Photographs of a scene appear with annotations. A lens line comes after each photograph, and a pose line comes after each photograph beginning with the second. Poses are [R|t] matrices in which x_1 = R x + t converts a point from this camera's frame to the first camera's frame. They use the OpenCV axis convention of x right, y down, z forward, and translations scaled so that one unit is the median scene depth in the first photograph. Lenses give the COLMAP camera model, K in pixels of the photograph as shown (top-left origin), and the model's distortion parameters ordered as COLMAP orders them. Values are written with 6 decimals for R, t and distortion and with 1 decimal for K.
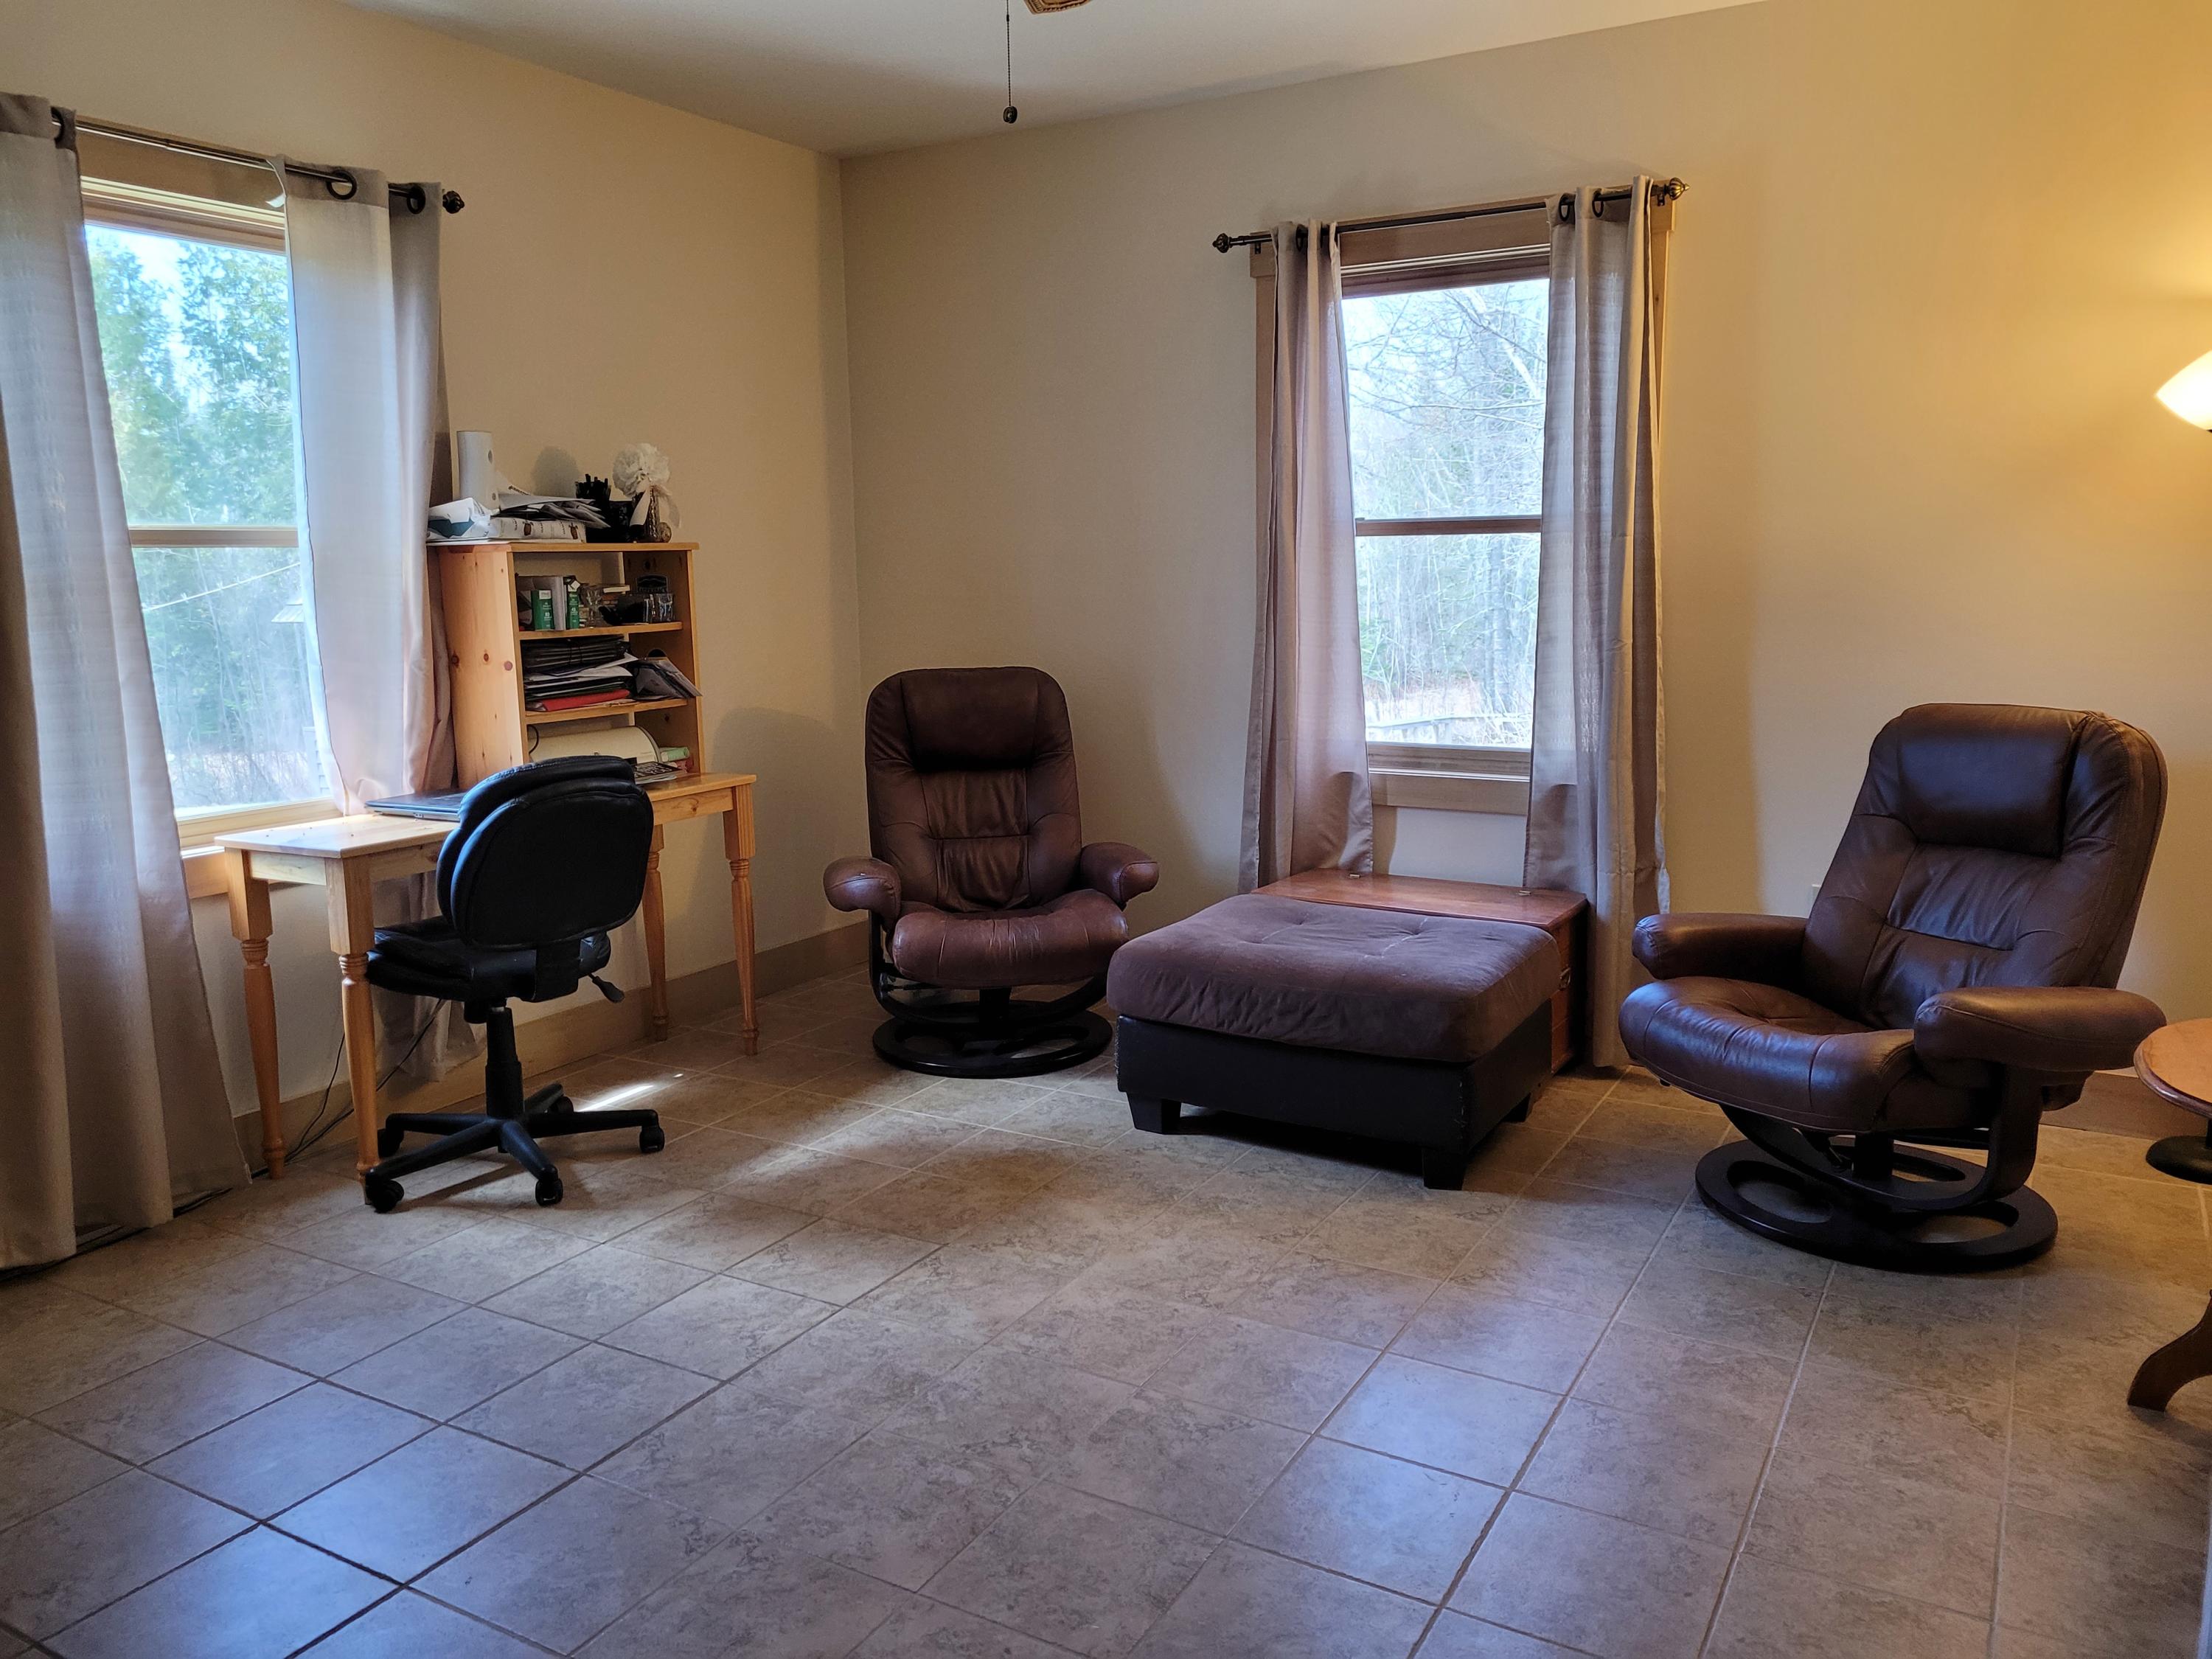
lens RADIAL K [[1646.2, 0, 1120.3], [0, 1646.2, 806.2], [0, 0, 1]] dist [0.067577, -0.055321]
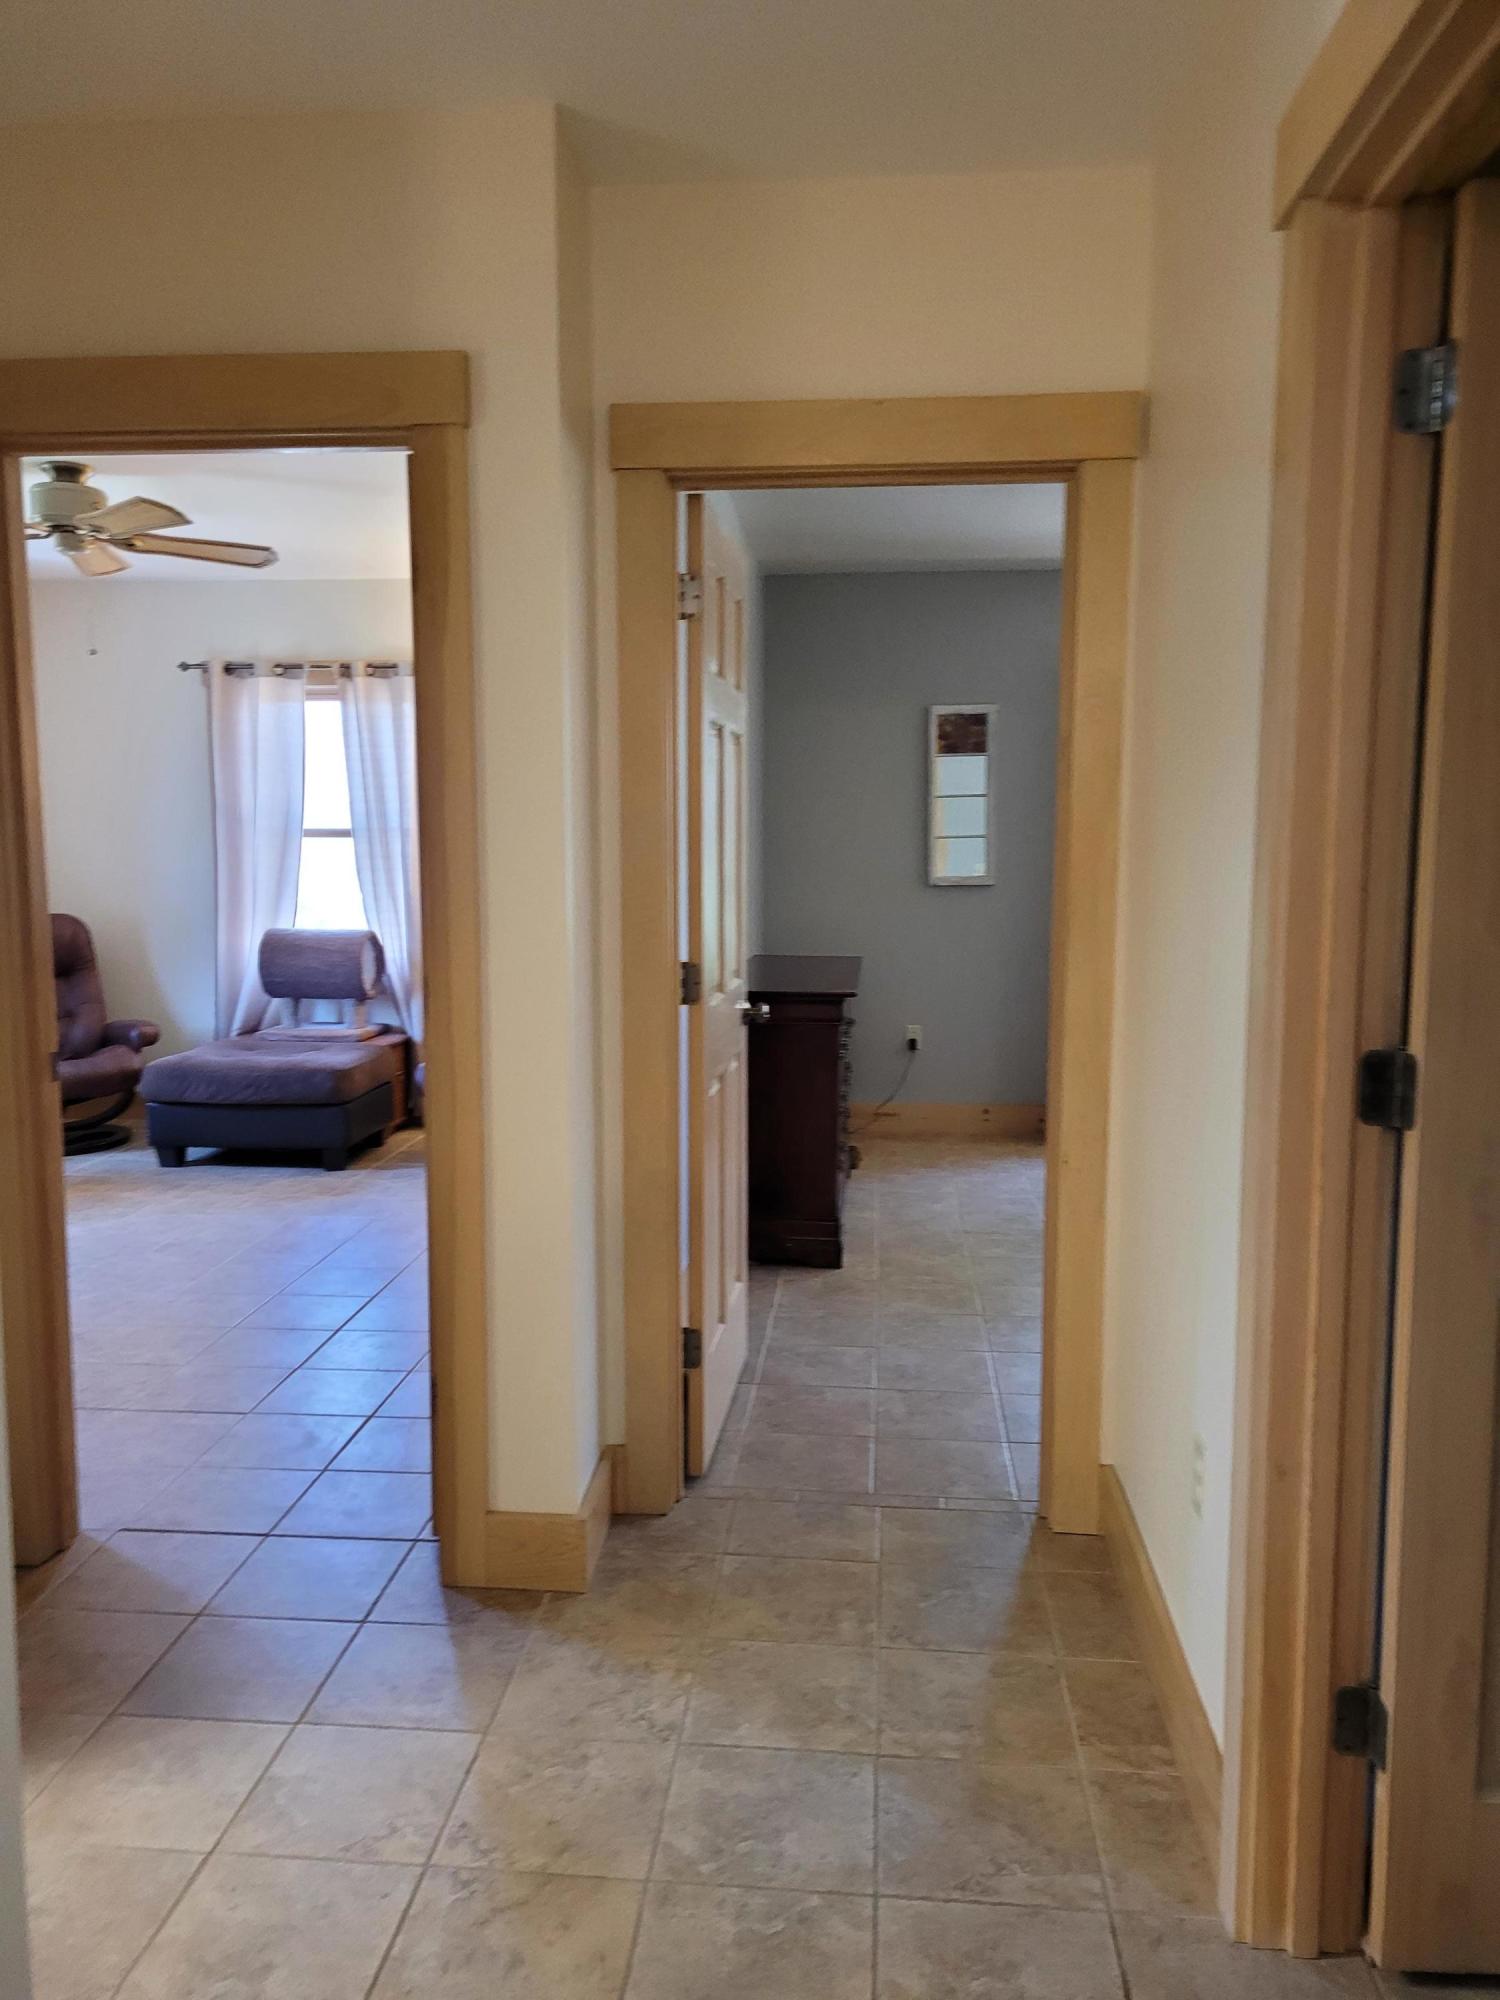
lens RADIAL K [[1488.4, 0, 750.0], [0, 1488.4, 1000.0], [0, 0, 1]] dist [0.067577, -0.055321]
pose [[0.901689, -0.028575, 0.431440, -0.103796], [0.055094, 0.997274, -0.049092, 0.126262], [-0.428861, 0.068035, 0.900805, -0.710155]]
